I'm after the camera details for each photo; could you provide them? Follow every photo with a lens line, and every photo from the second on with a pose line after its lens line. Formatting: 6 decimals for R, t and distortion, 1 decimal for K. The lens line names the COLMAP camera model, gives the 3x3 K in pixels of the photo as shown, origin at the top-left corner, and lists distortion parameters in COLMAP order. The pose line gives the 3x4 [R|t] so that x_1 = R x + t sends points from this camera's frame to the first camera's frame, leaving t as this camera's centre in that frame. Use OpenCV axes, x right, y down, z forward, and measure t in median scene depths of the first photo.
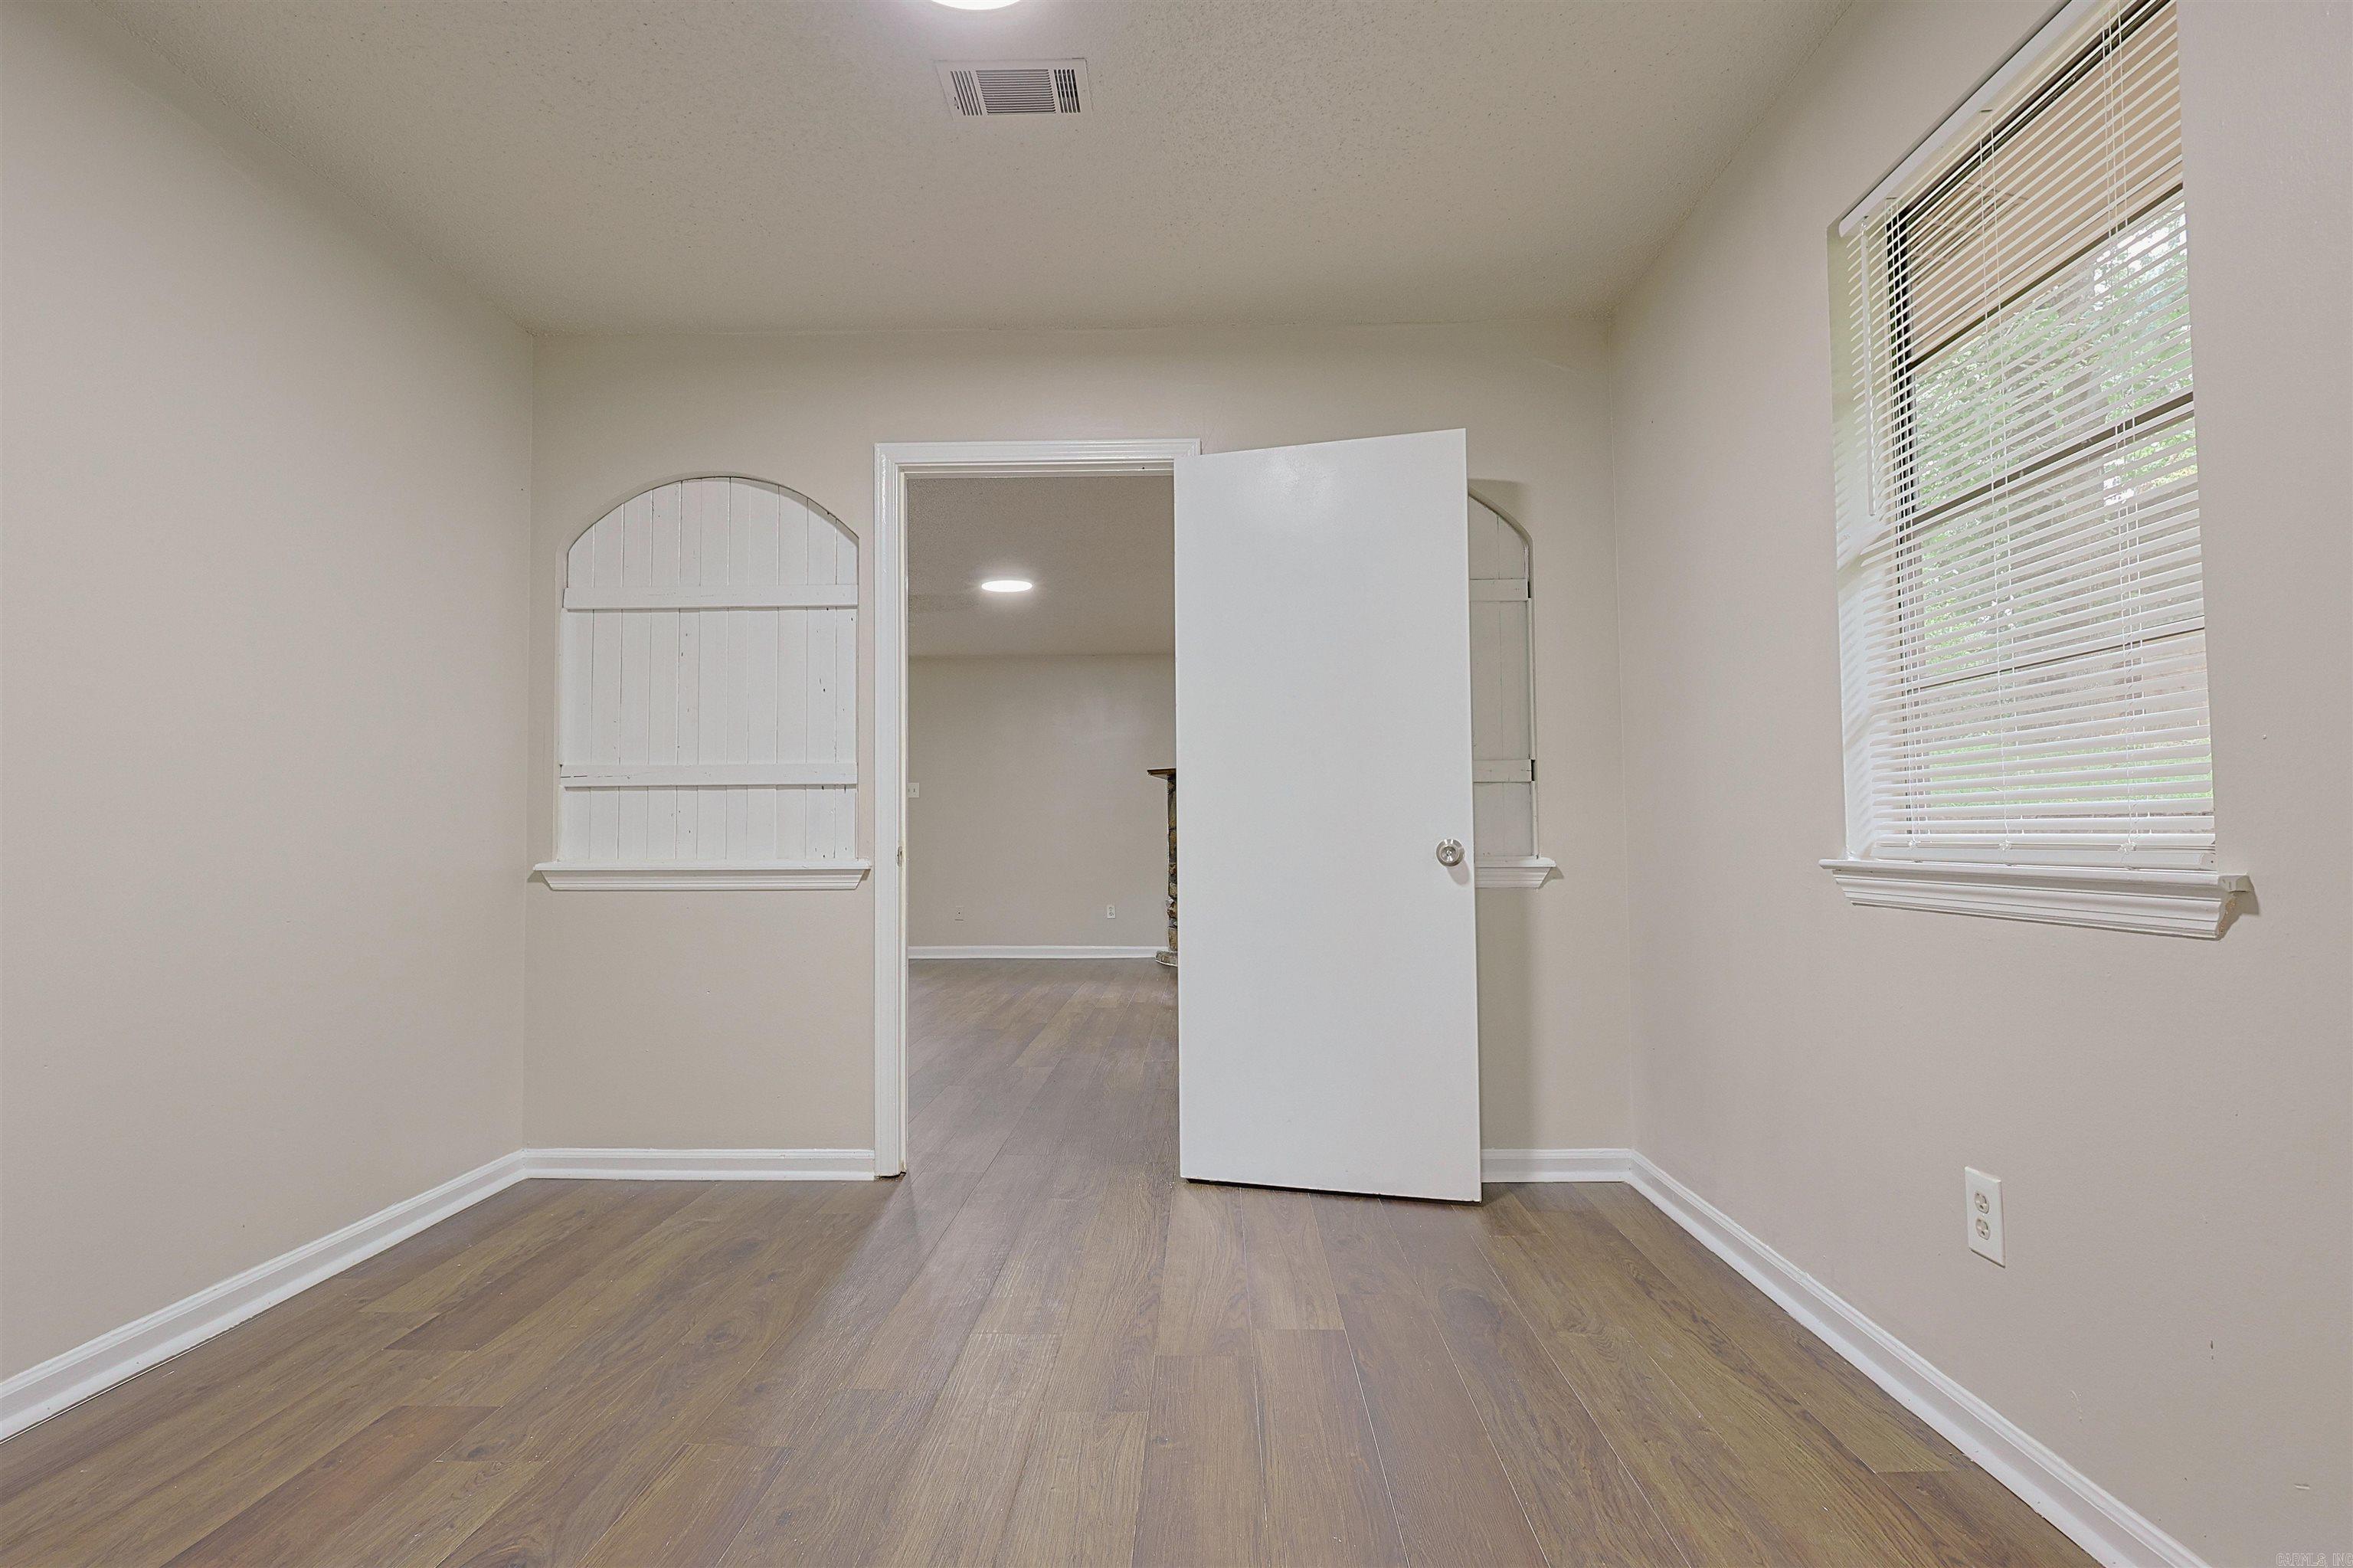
lens RADIAL K [[1156.1, 0, 1177.6], [0, 1156.1, 791.5], [0, 0, 1]] dist [0.002470, 0.001352]
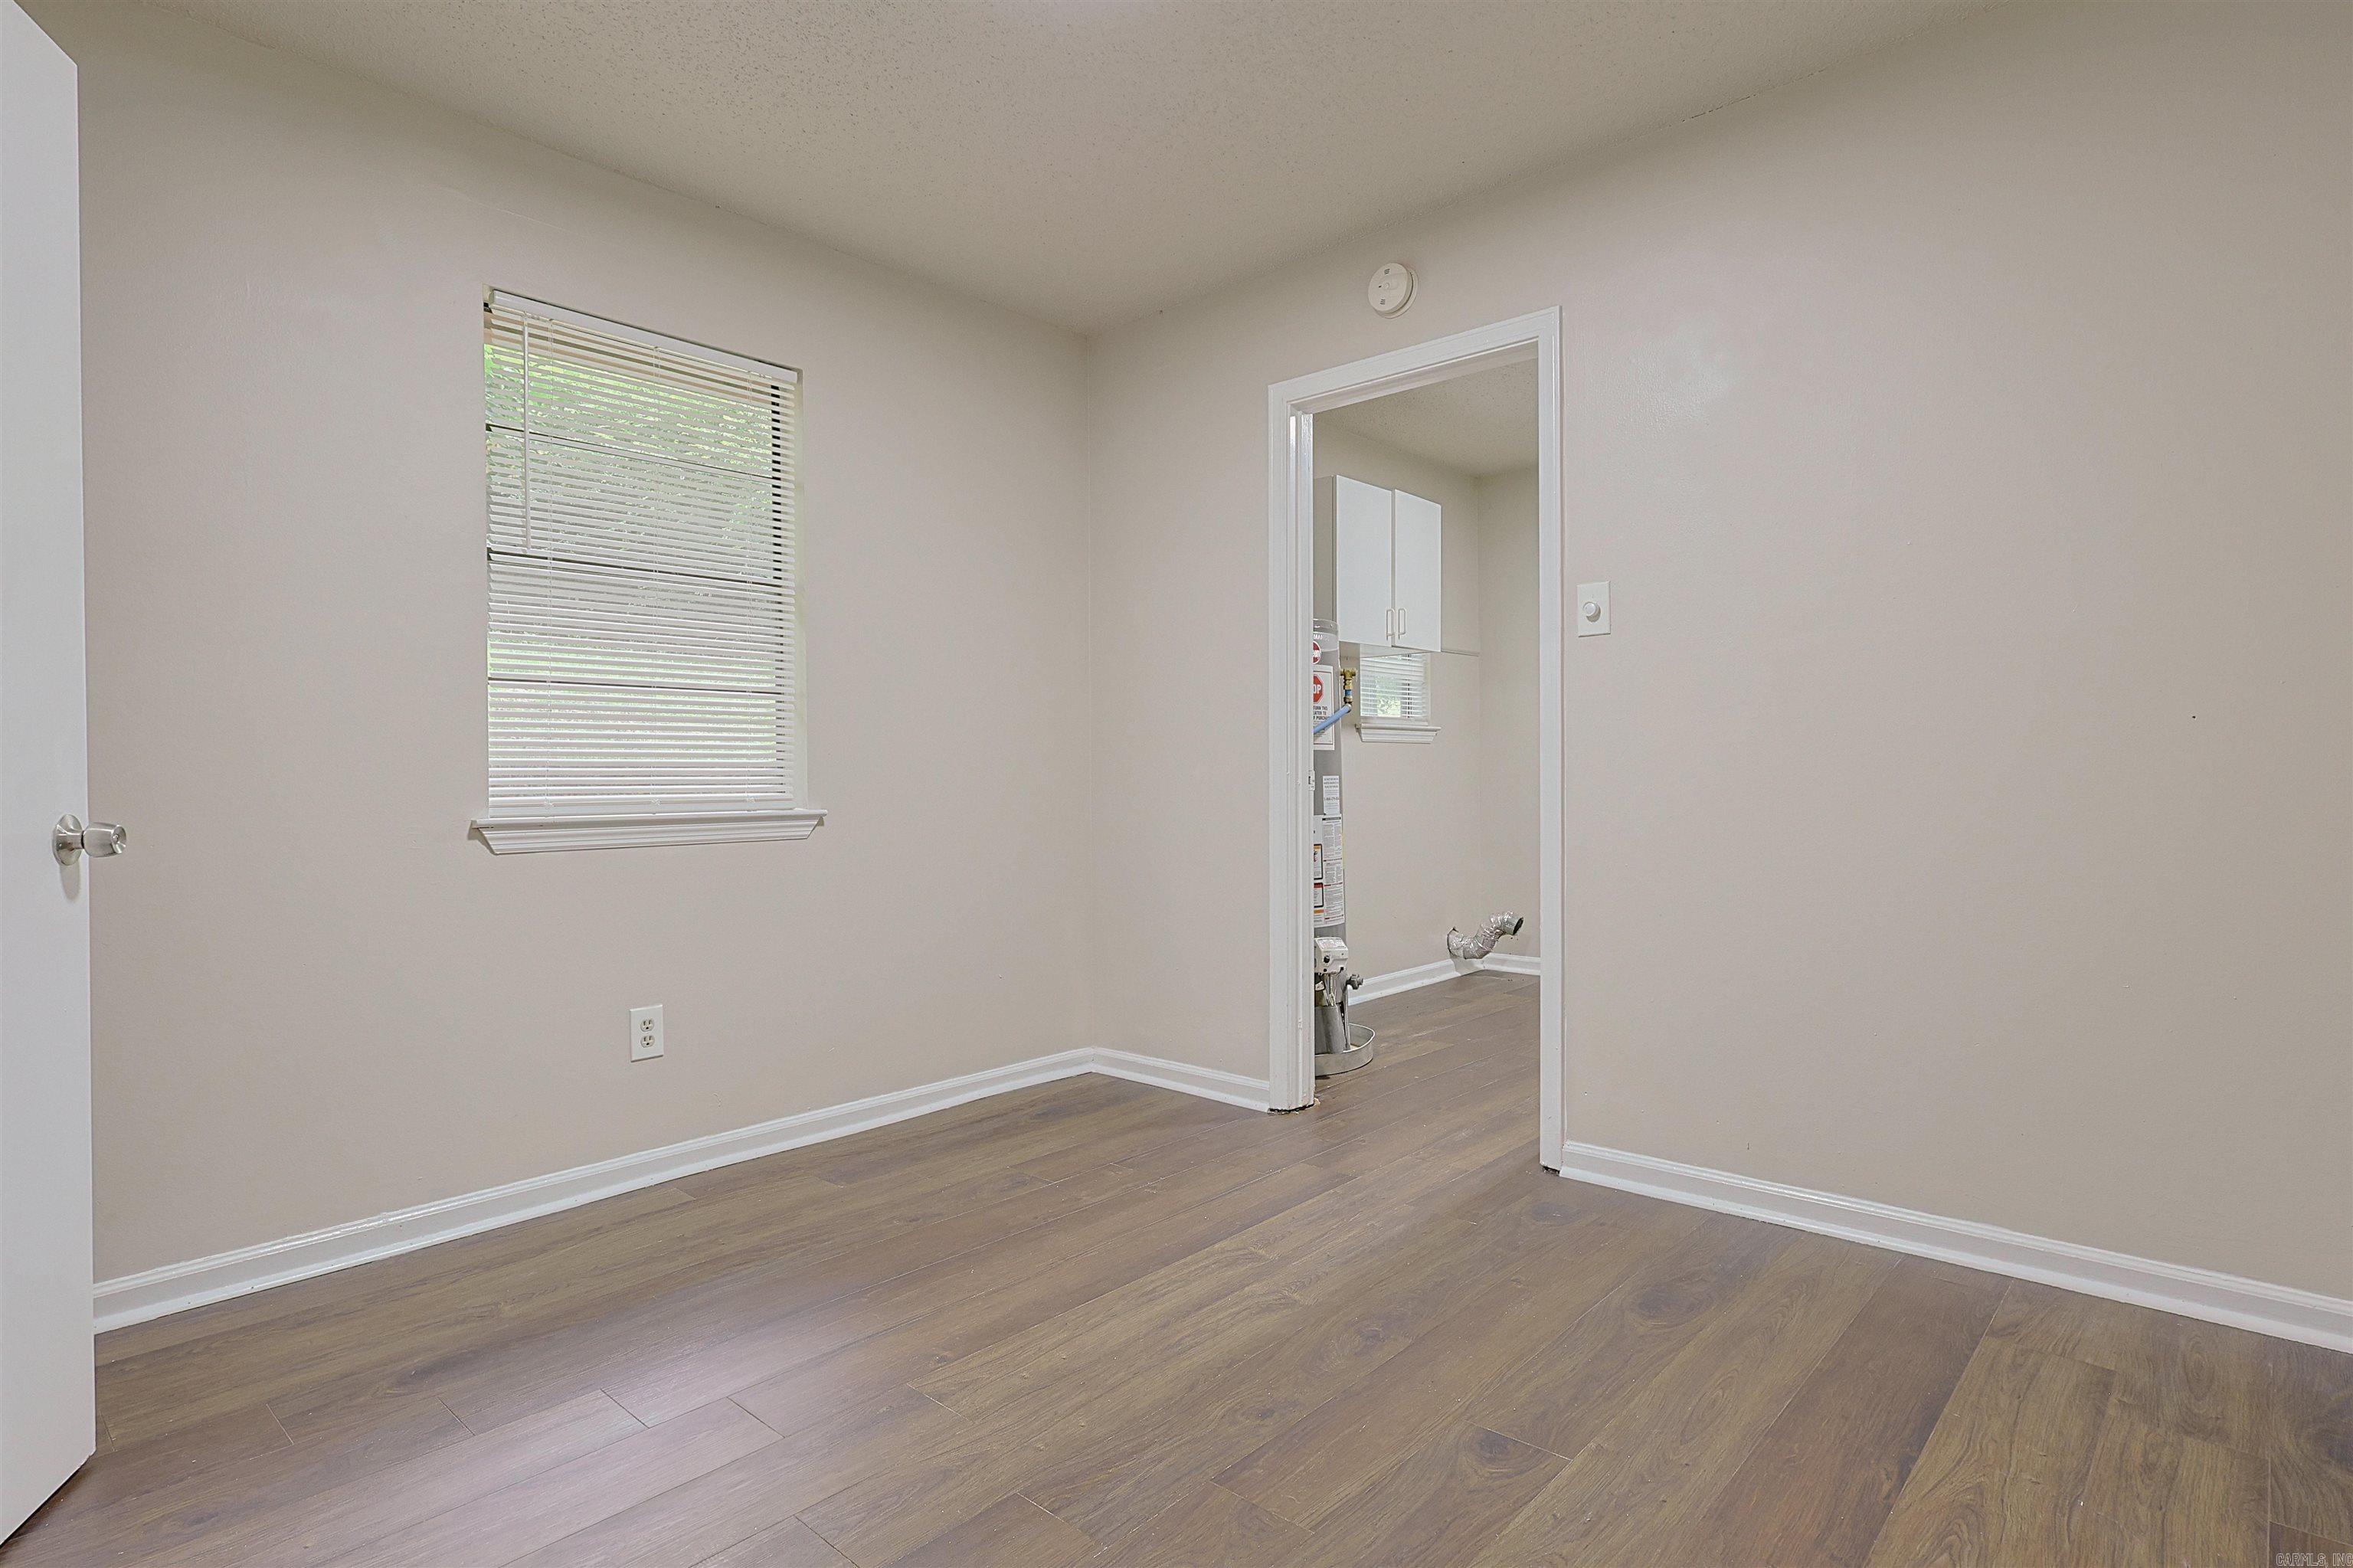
lens RADIAL K [[1156.1, 0, 1178.2], [0, 1156.1, 780.9], [0, 0, 1]] dist [0.002470, 0.001352]
pose [[-0.745155, 0.013683, 0.666751, -0.930489], [-0.012066, 0.999349, -0.033993, 0.064575], [-0.666782, -0.033376, -0.744505, 1.733204]]
